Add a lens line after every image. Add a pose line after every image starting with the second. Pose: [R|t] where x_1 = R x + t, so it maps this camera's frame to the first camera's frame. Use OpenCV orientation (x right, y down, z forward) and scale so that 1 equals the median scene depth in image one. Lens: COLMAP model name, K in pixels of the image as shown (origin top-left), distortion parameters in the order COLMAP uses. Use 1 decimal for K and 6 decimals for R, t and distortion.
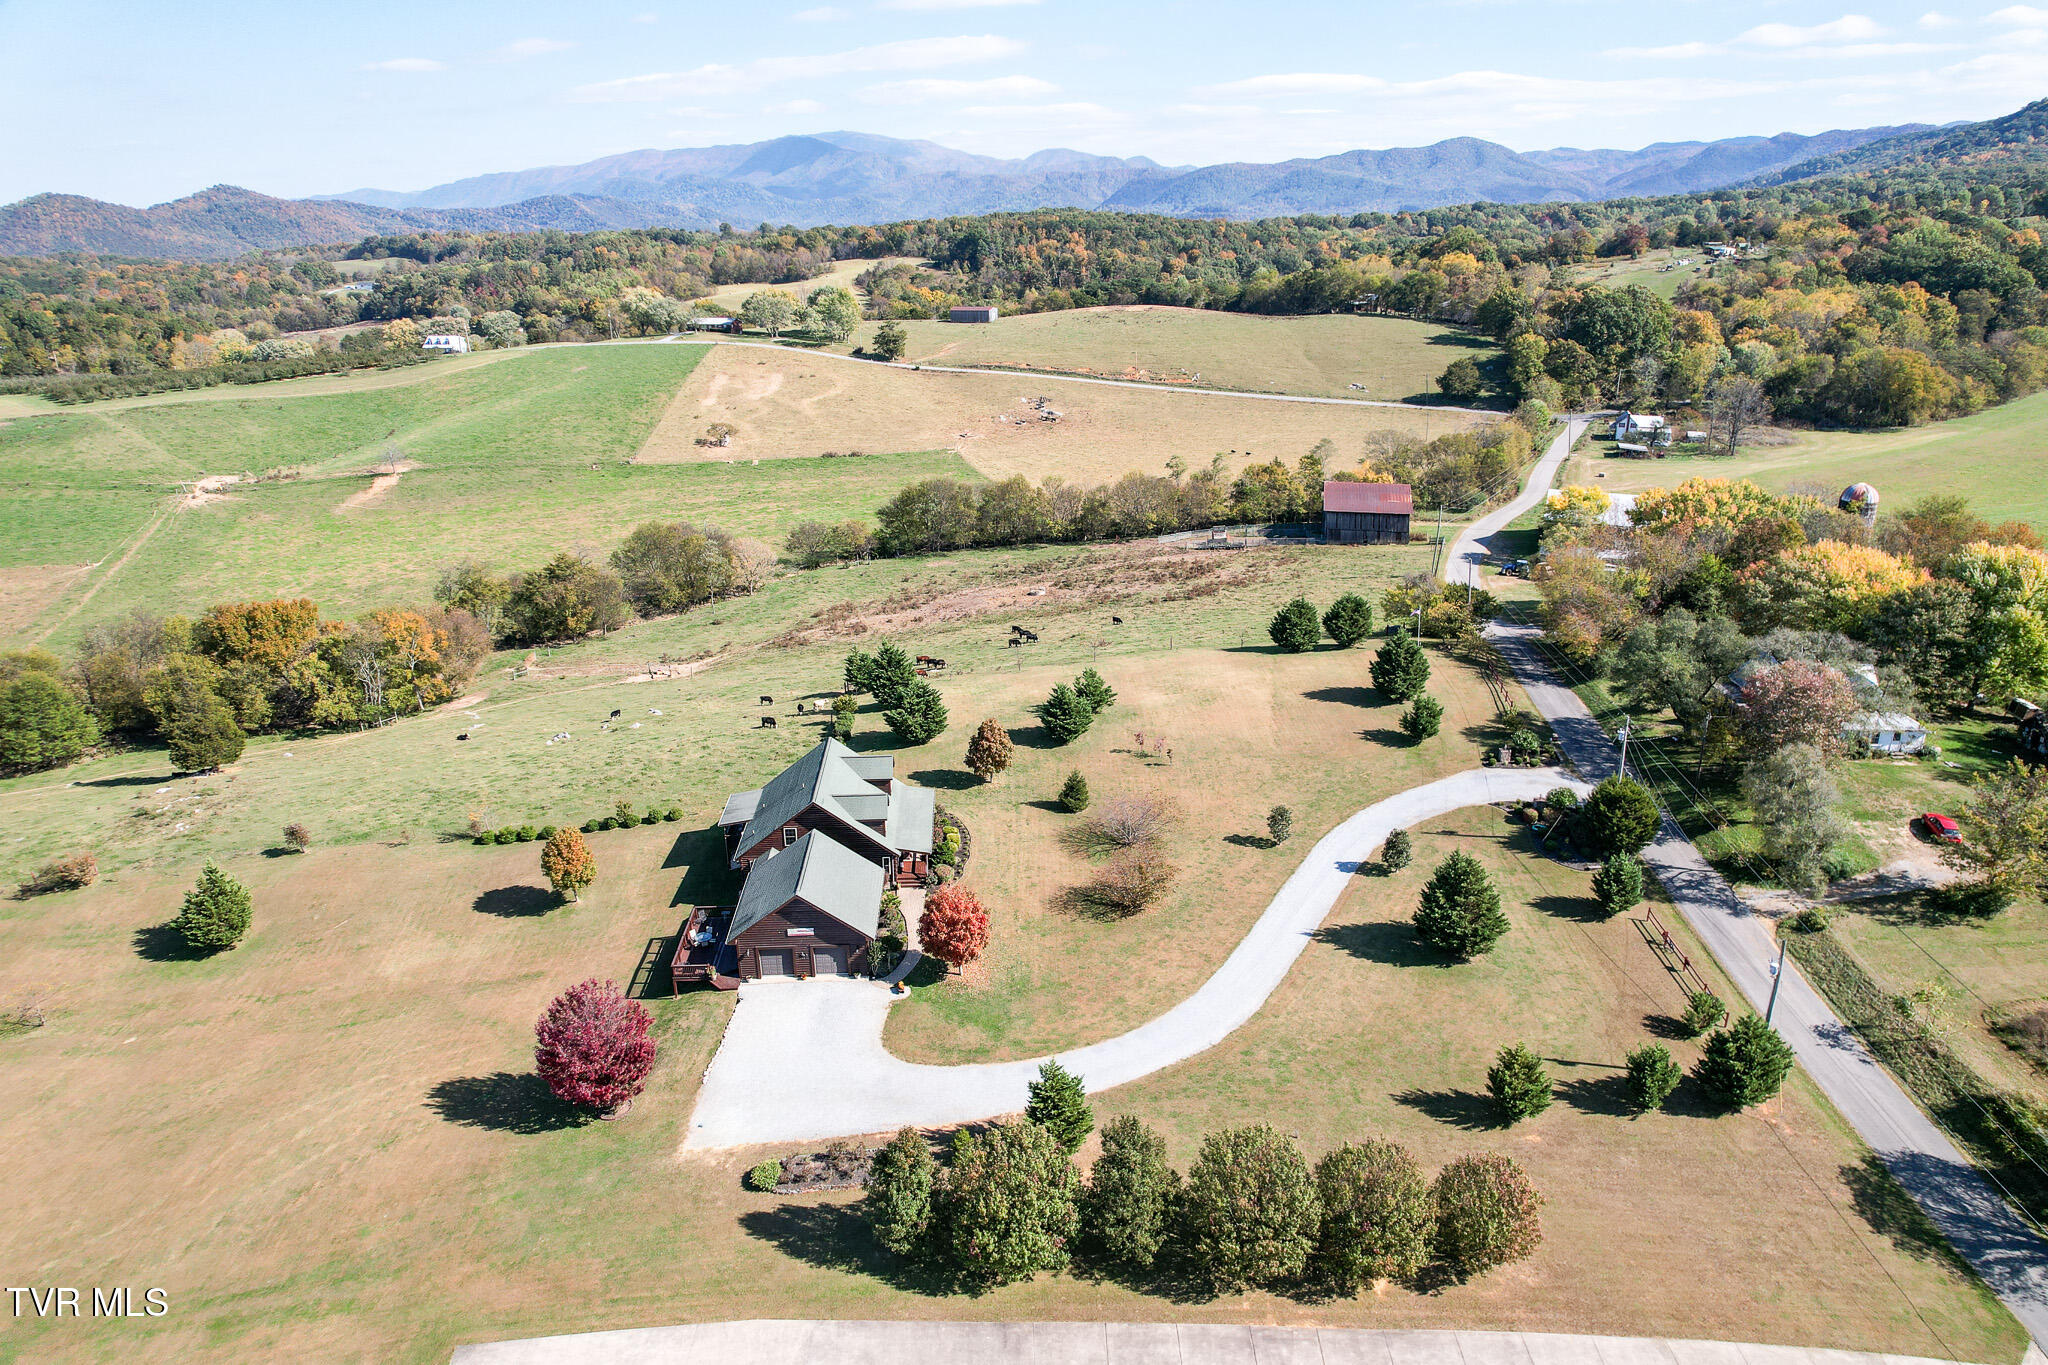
lens RADIAL K [[1323.0, 0, 1024.0], [0, 1323.0, 682.5], [0, 0, 1]] dist [-0.058754, 0.051047]
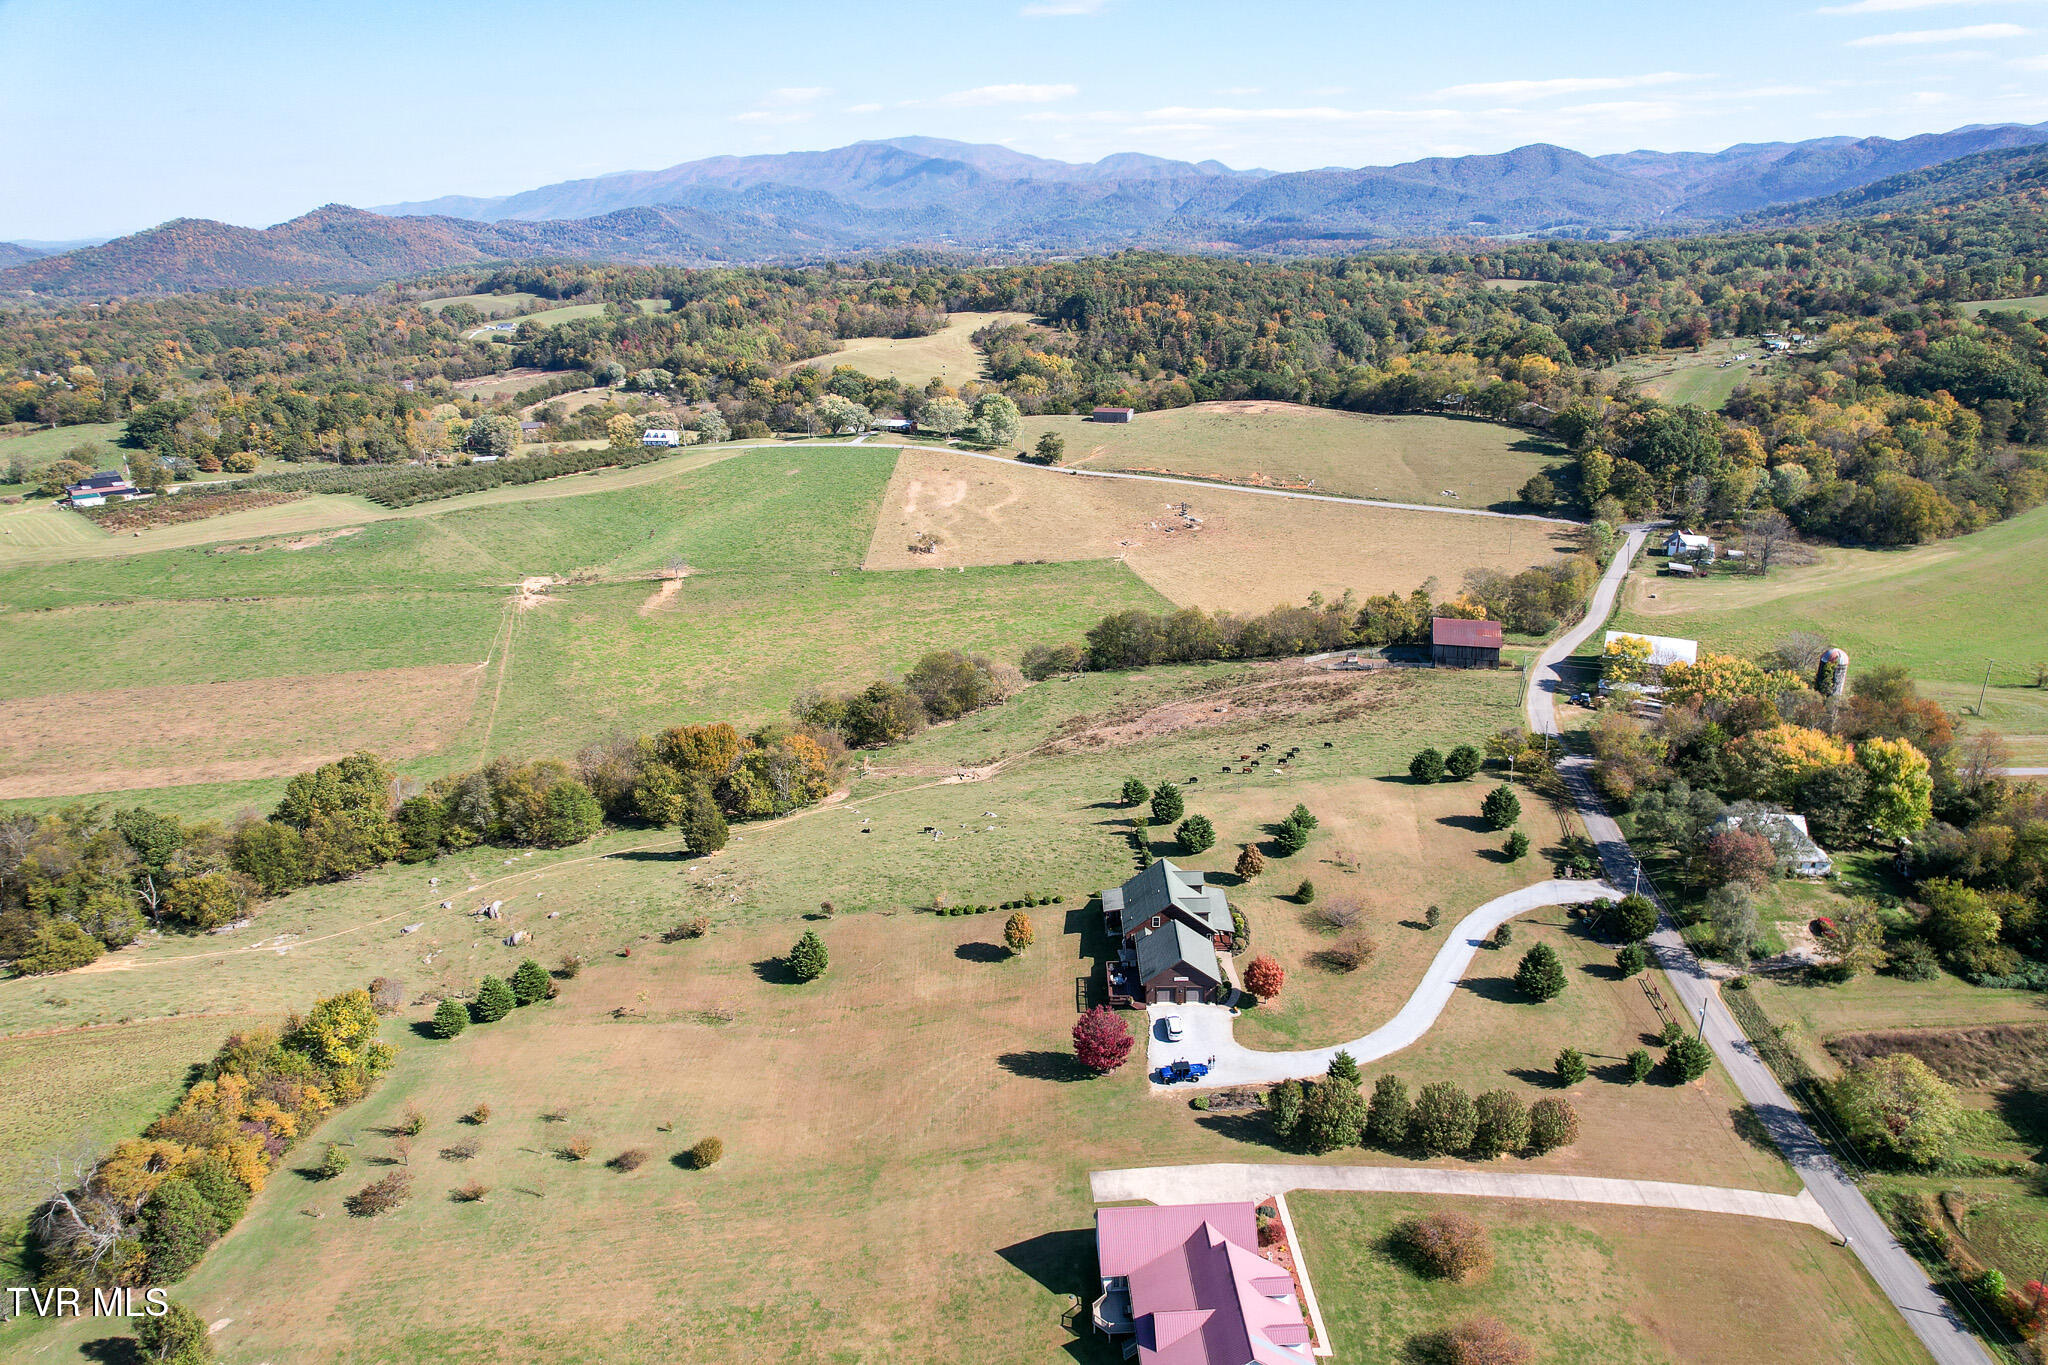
lens RADIAL K [[1305.2, 0, 1031.0], [0, 1305.2, 691.2], [0, 0, 1]] dist [-0.061648, 0.055582]
pose [[0.998830, 0.012165, -0.046798, -0.201086], [-0.011978, 0.999919, 0.004272, -0.148033], [0.046846, -0.003707, 0.998895, -0.560153]]
